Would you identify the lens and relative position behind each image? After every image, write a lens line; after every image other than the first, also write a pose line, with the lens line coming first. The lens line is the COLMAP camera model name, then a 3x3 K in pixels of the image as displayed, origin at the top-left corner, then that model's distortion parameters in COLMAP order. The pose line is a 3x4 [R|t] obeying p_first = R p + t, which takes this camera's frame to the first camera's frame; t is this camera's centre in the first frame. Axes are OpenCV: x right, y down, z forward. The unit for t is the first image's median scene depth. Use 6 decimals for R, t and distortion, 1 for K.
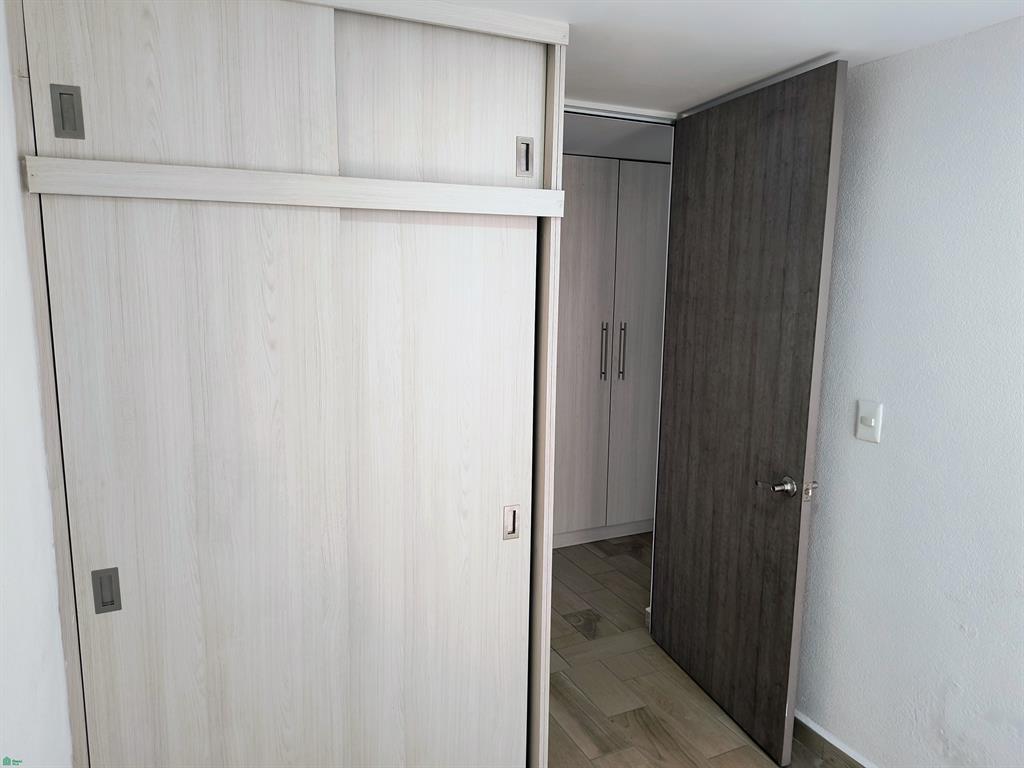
lens RADIAL K [[709.3, 0, 517.2], [0, 709.3, 379.8], [0, 0, 1]] dist [0.040529, -0.033704]
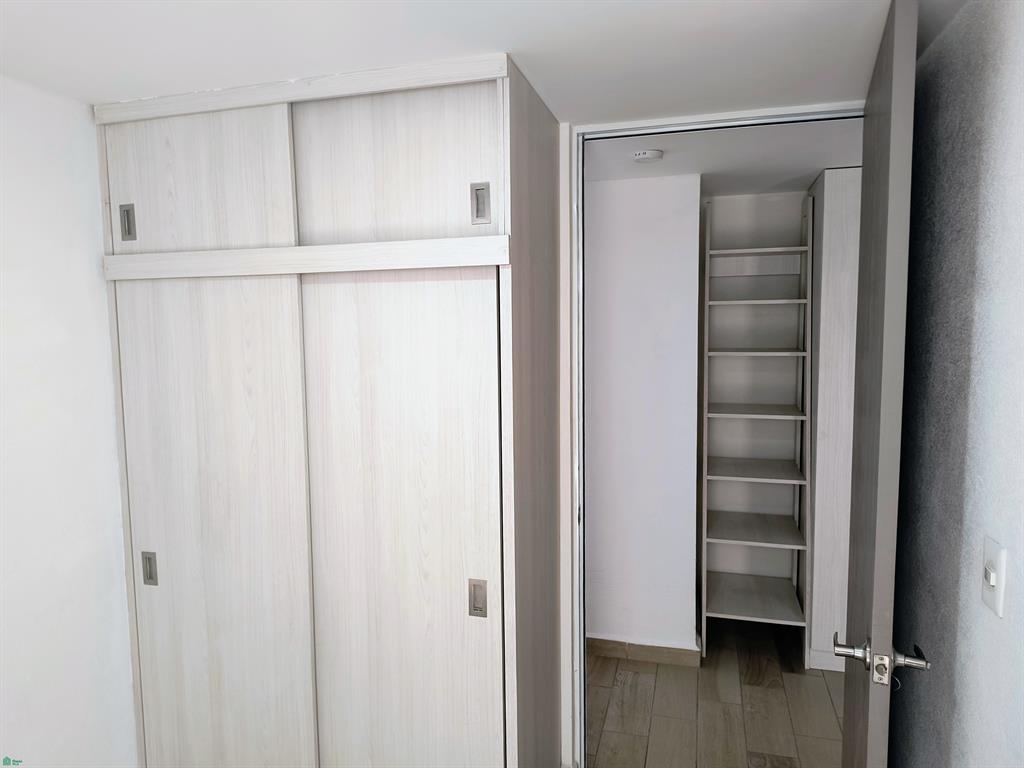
lens RADIAL K [[709.3, 0, 509.3], [0, 709.3, 383.8], [0, 0, 1]] dist [0.040529, -0.033704]
pose [[0.737833, 0.038584, -0.673880, 0.763009], [-0.079601, 0.996372, -0.030107, -0.059896], [0.670273, 0.075855, 0.738227, 0.403865]]
